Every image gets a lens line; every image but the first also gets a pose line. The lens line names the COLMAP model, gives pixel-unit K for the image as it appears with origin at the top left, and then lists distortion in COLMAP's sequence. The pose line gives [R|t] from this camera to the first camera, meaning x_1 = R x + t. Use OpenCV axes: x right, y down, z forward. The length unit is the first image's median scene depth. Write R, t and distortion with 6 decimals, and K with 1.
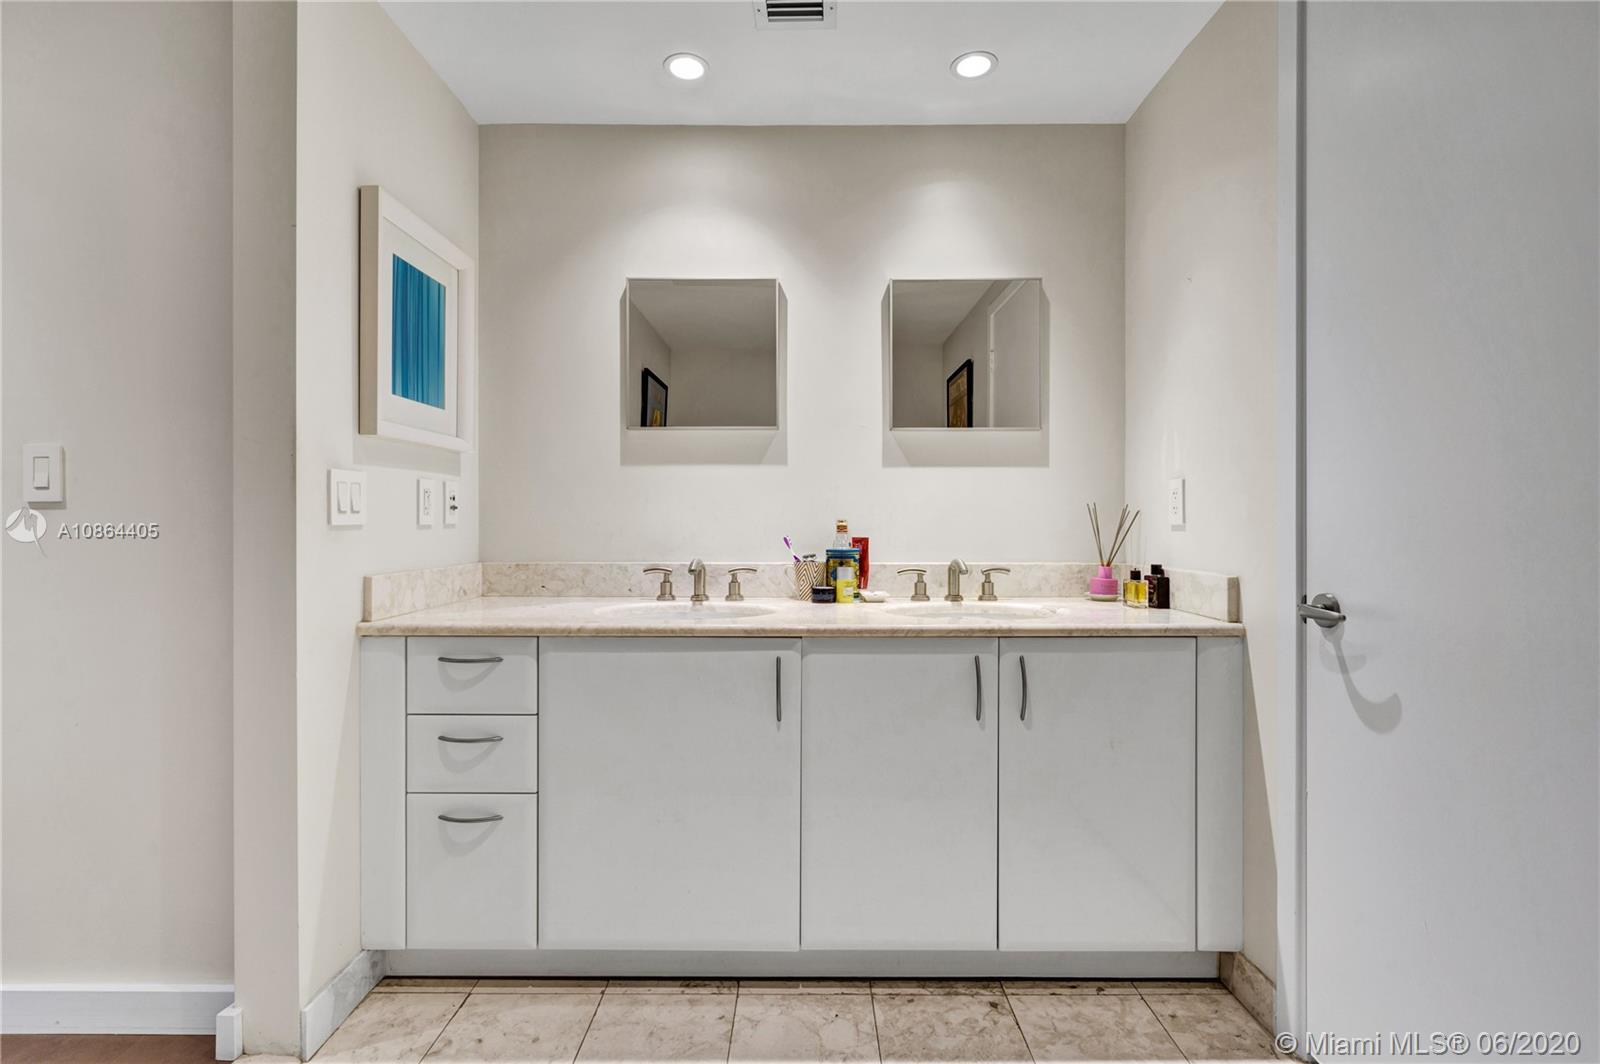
lens RADIAL K [[744.1, 0, 803.0], [0, 744.1, 526.9], [0, 0, 1]] dist [0.000224, 0.000400]
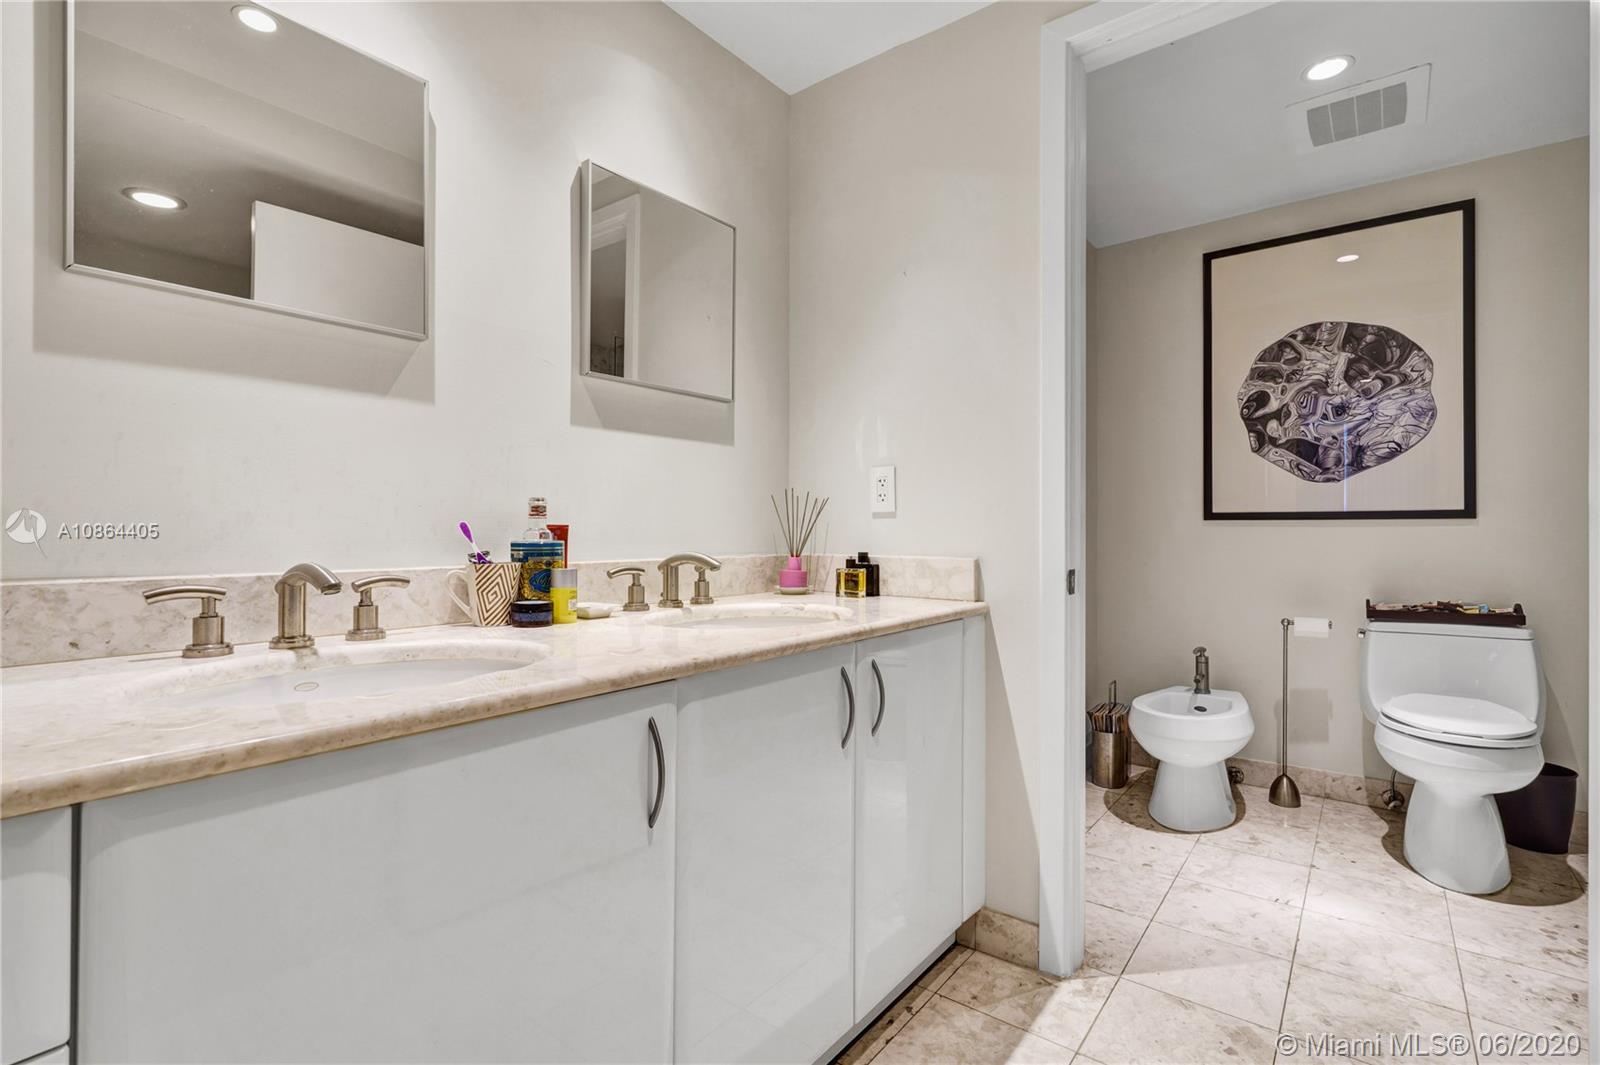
lens RADIAL K [[739.2, 0, 795.1], [0, 739.2, 530.2], [0, 0, 1]] dist [-0.001949, 0.000642]
pose [[0.614241, 0.001959, 0.789116, -0.328537], [0.002485, 0.999987, -0.004416, 0.023283], [-0.789114, 0.004674, 0.614228, 0.431339]]
